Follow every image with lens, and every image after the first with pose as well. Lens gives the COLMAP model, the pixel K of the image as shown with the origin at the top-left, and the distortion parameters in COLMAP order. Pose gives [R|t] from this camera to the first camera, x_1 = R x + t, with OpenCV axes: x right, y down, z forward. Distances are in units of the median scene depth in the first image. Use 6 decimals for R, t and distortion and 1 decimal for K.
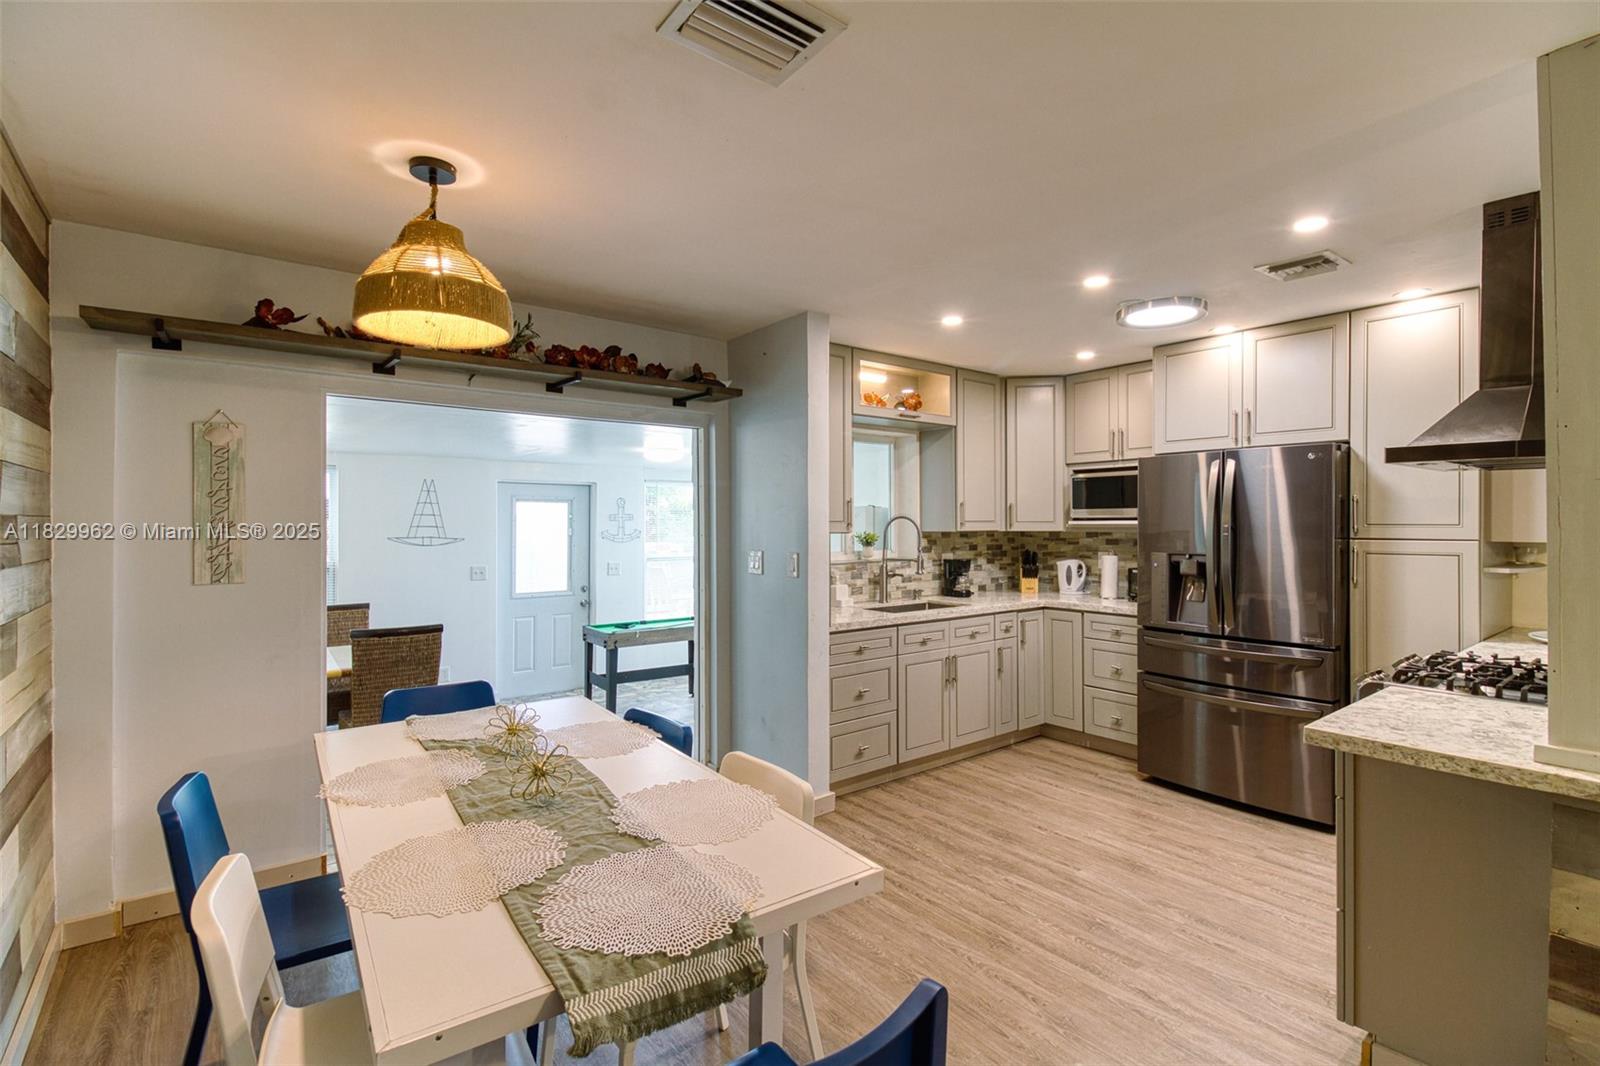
lens RADIAL K [[743.7, 0, 795.7], [0, 743.7, 523.0], [0, 0, 1]] dist [0.024614, -0.009479]
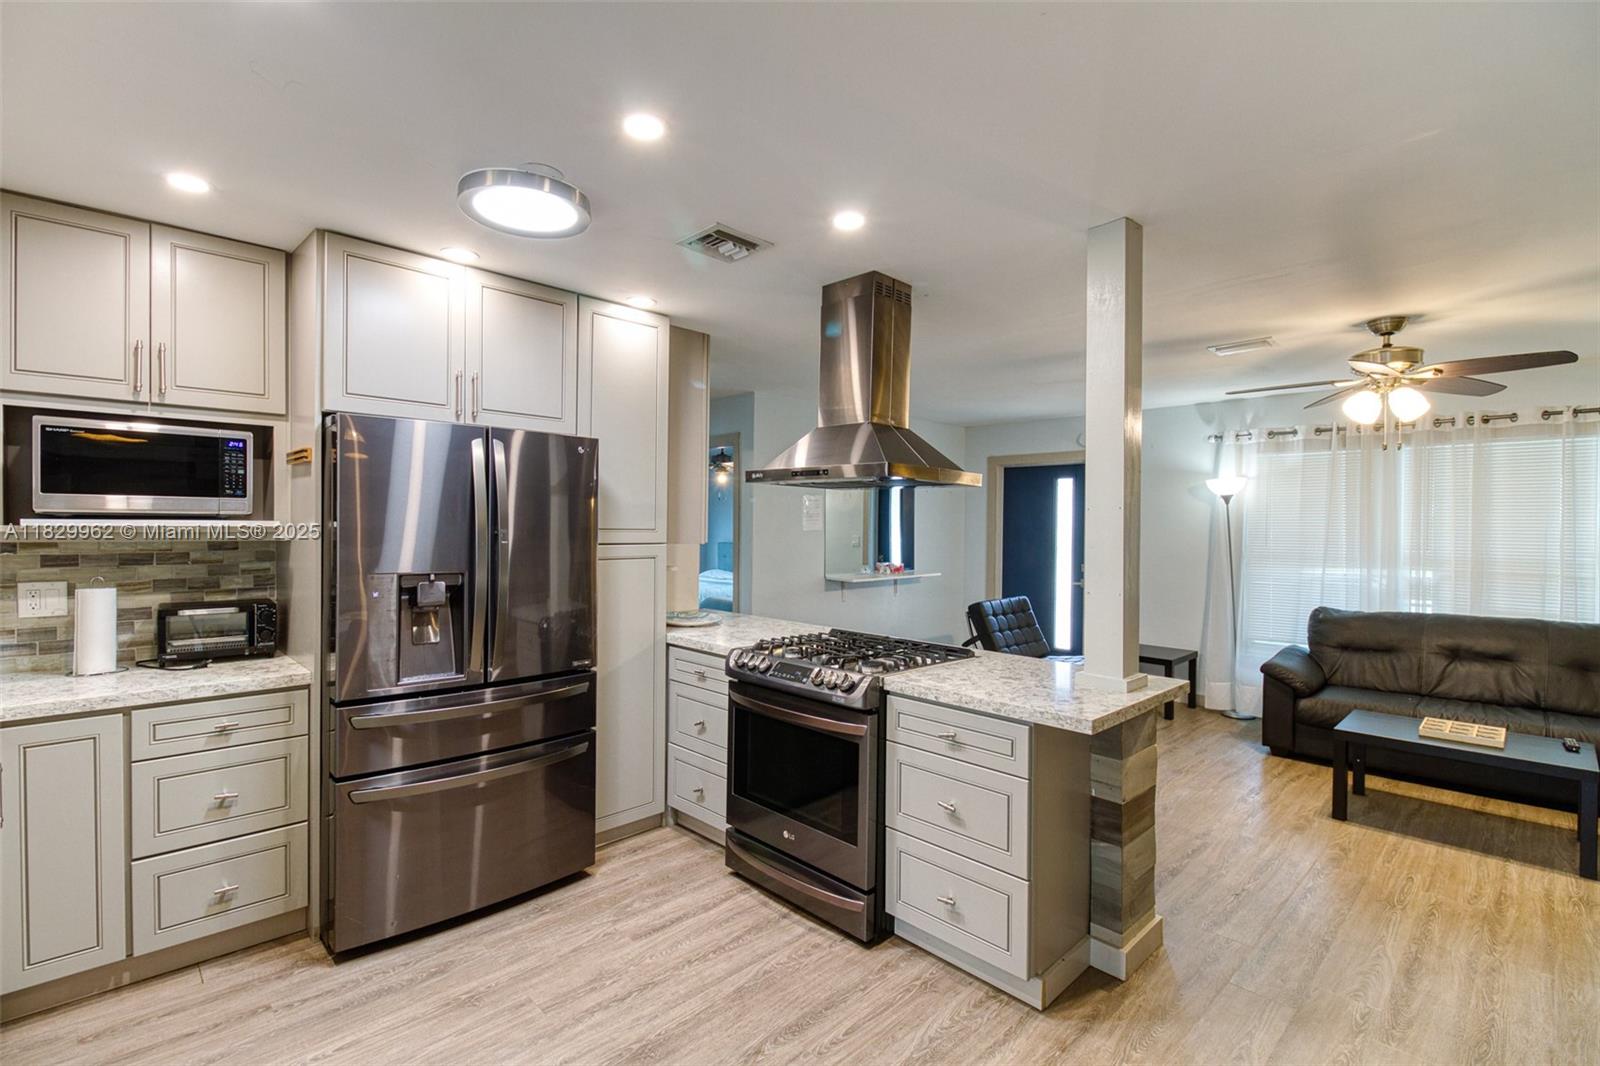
lens RADIAL K [[732.7, 0, 810.7], [0, 732.7, 532.2], [0, 0, 1]] dist [0.010470, -0.010732]
pose [[-0.118774, -0.008637, 0.992884, -0.132015], [-0.008835, 0.999932, 0.007641, -0.002435], [-0.992882, -0.007865, -0.118842, 0.617036]]
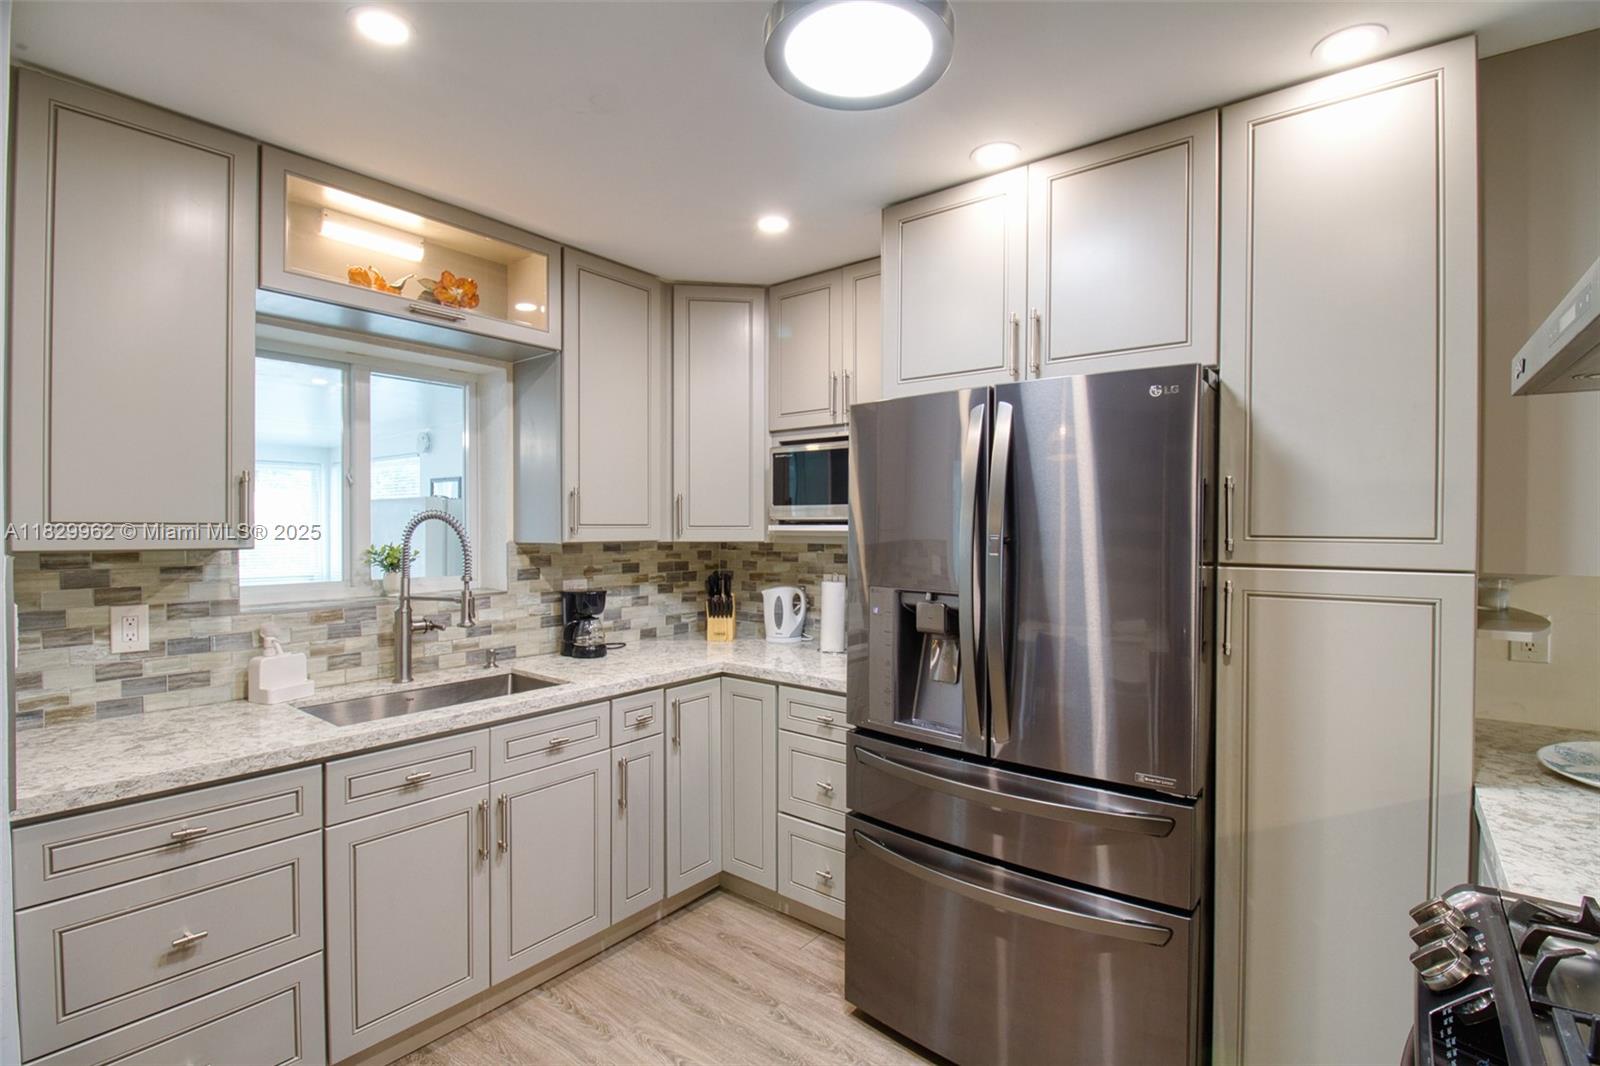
lens RADIAL K [[743.0, 0, 791.8], [0, 743.0, 530.9], [0, 0, 1]] dist [0.000664, -0.000497]
pose [[0.974146, 0.003622, 0.225891, 0.263696], [-0.005182, 0.999967, 0.006311, -0.002146], [-0.225861, -0.007318, 0.974132, 0.438089]]
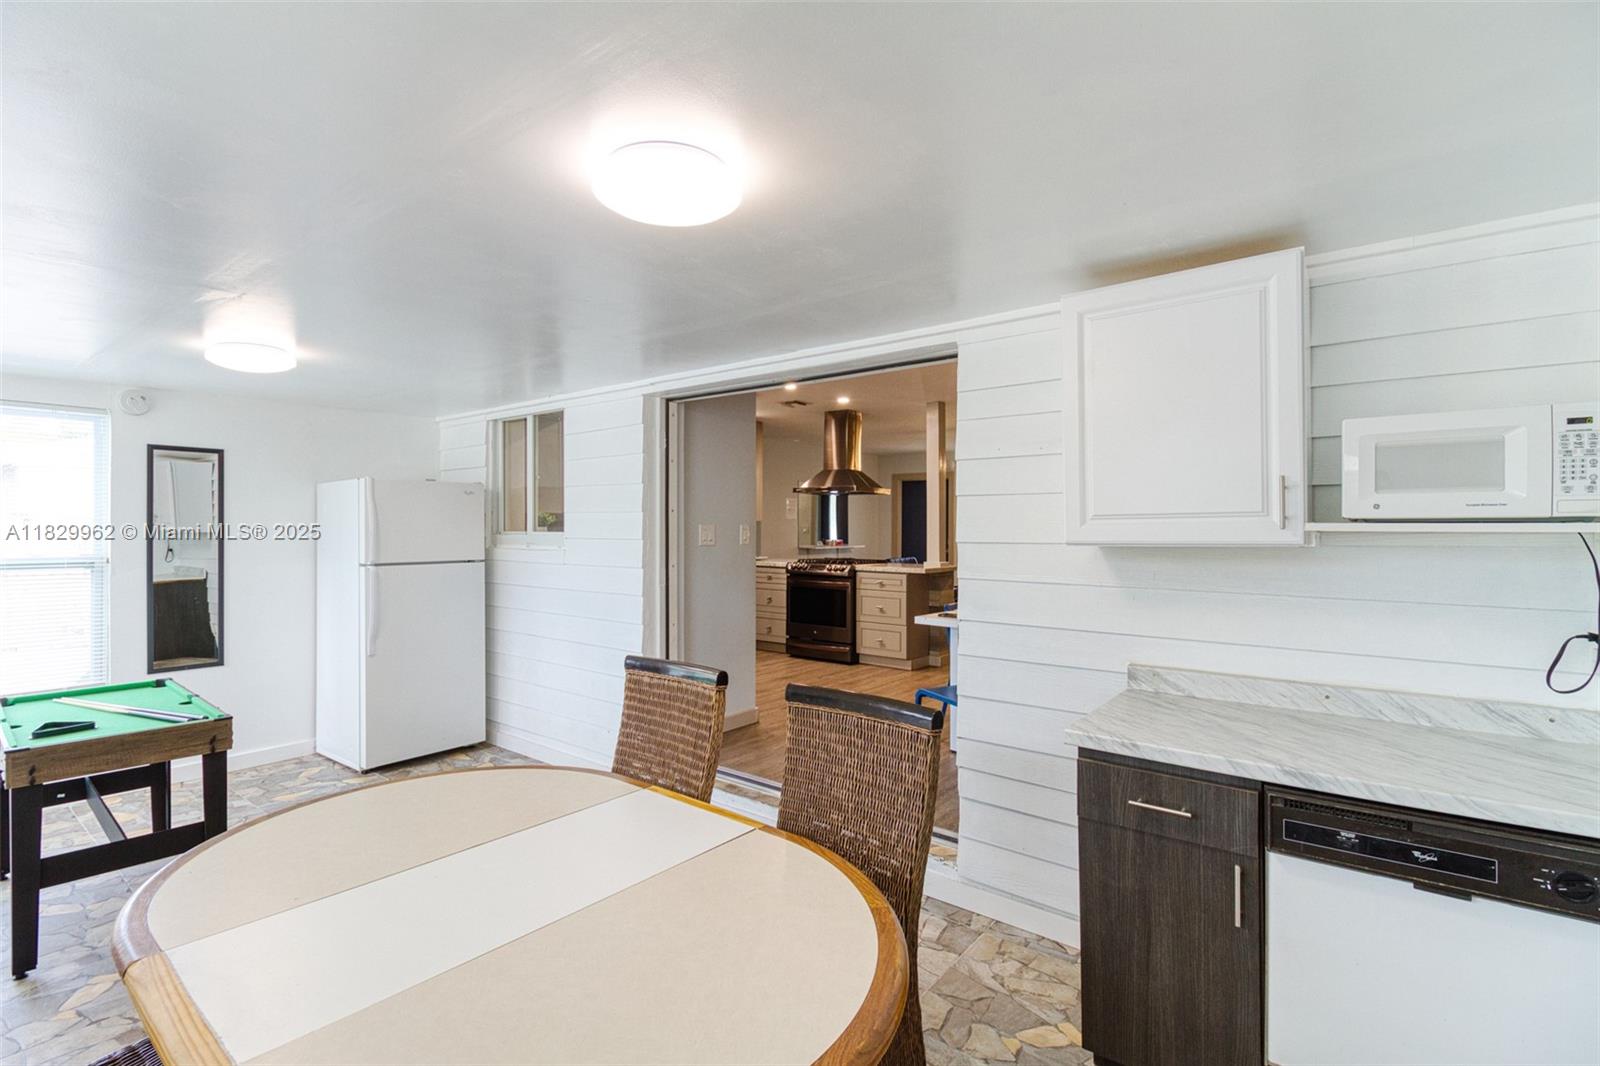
lens RADIAL K [[736.7, 0, 819.2], [0, 736.7, 531.2], [0, 0, 1]] dist [0.012745, -0.010067]
pose [[-0.253868, -0.000649, 0.967239, -0.991270], [-0.000825, 1.000000, 0.000455, 0.039191], [-0.967238, -0.000683, -0.253869, 0.935947]]
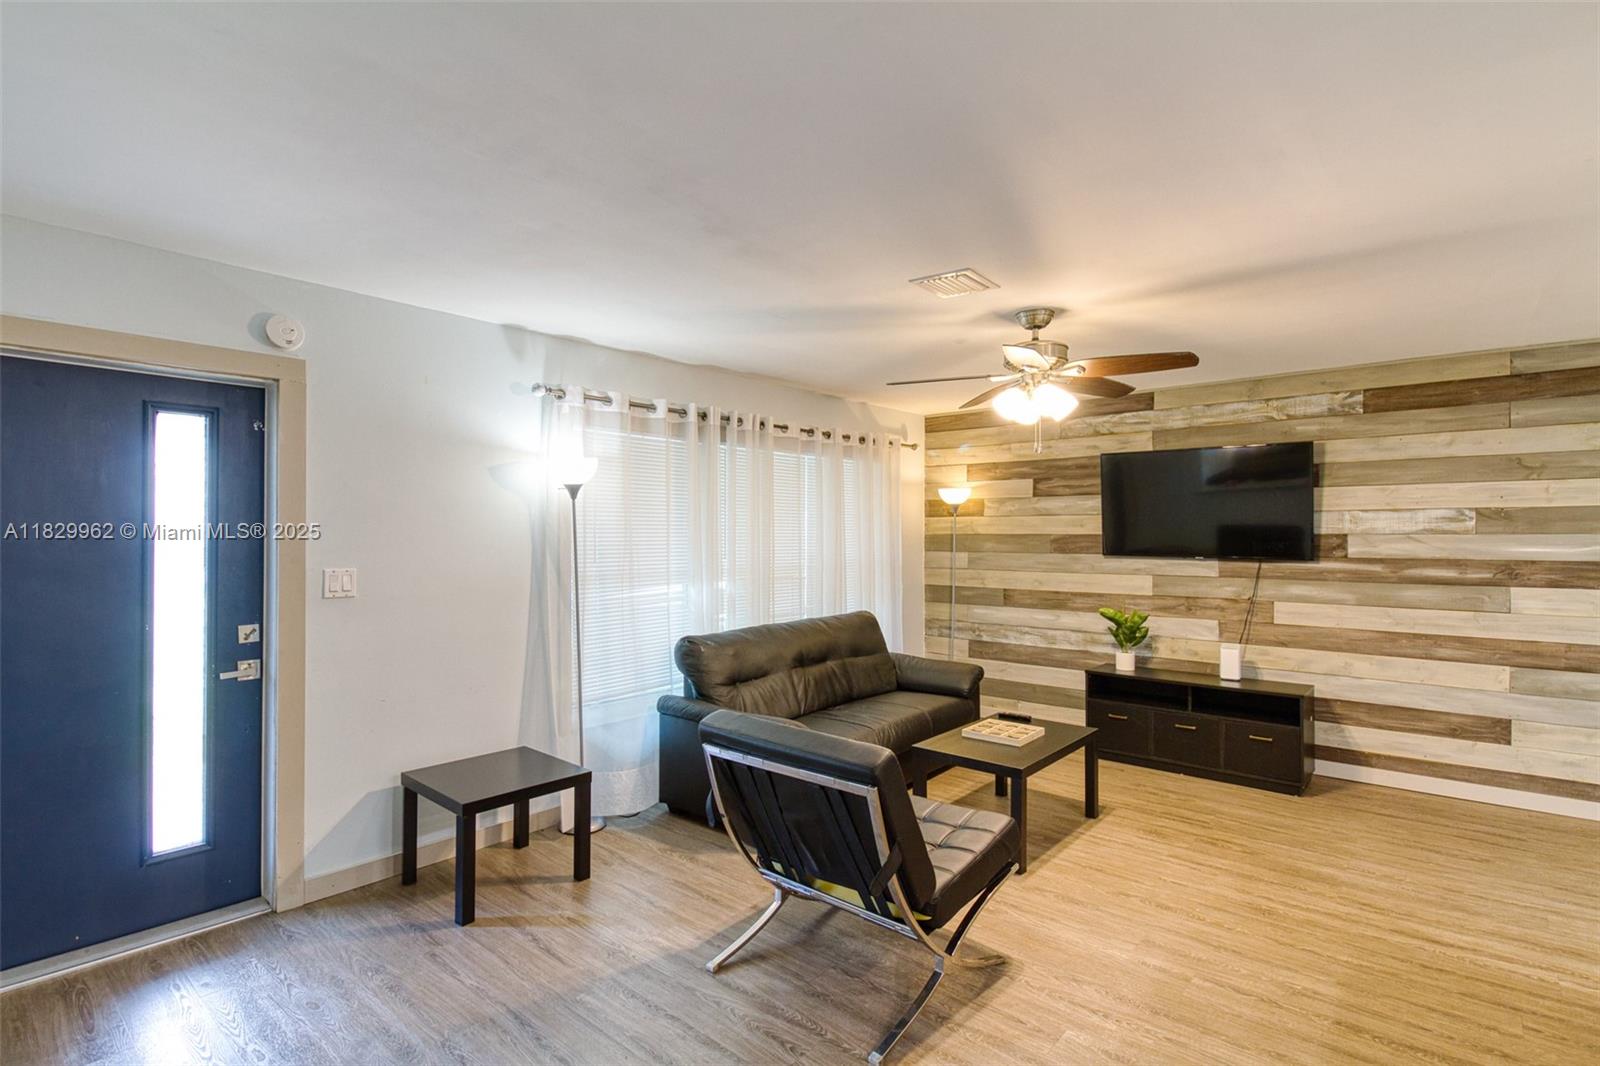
lens RADIAL K [[762.1, 0, 806.8], [0, 762.1, 531.4], [0, 0, 1]] dist [0.001473, -0.012635]
pose [[-0.982173, 0.002008, -0.187969, 0.905485], [0.003567, 0.999962, -0.007952, -0.003625], [0.187946, -0.008480, -0.982143, 0.614181]]
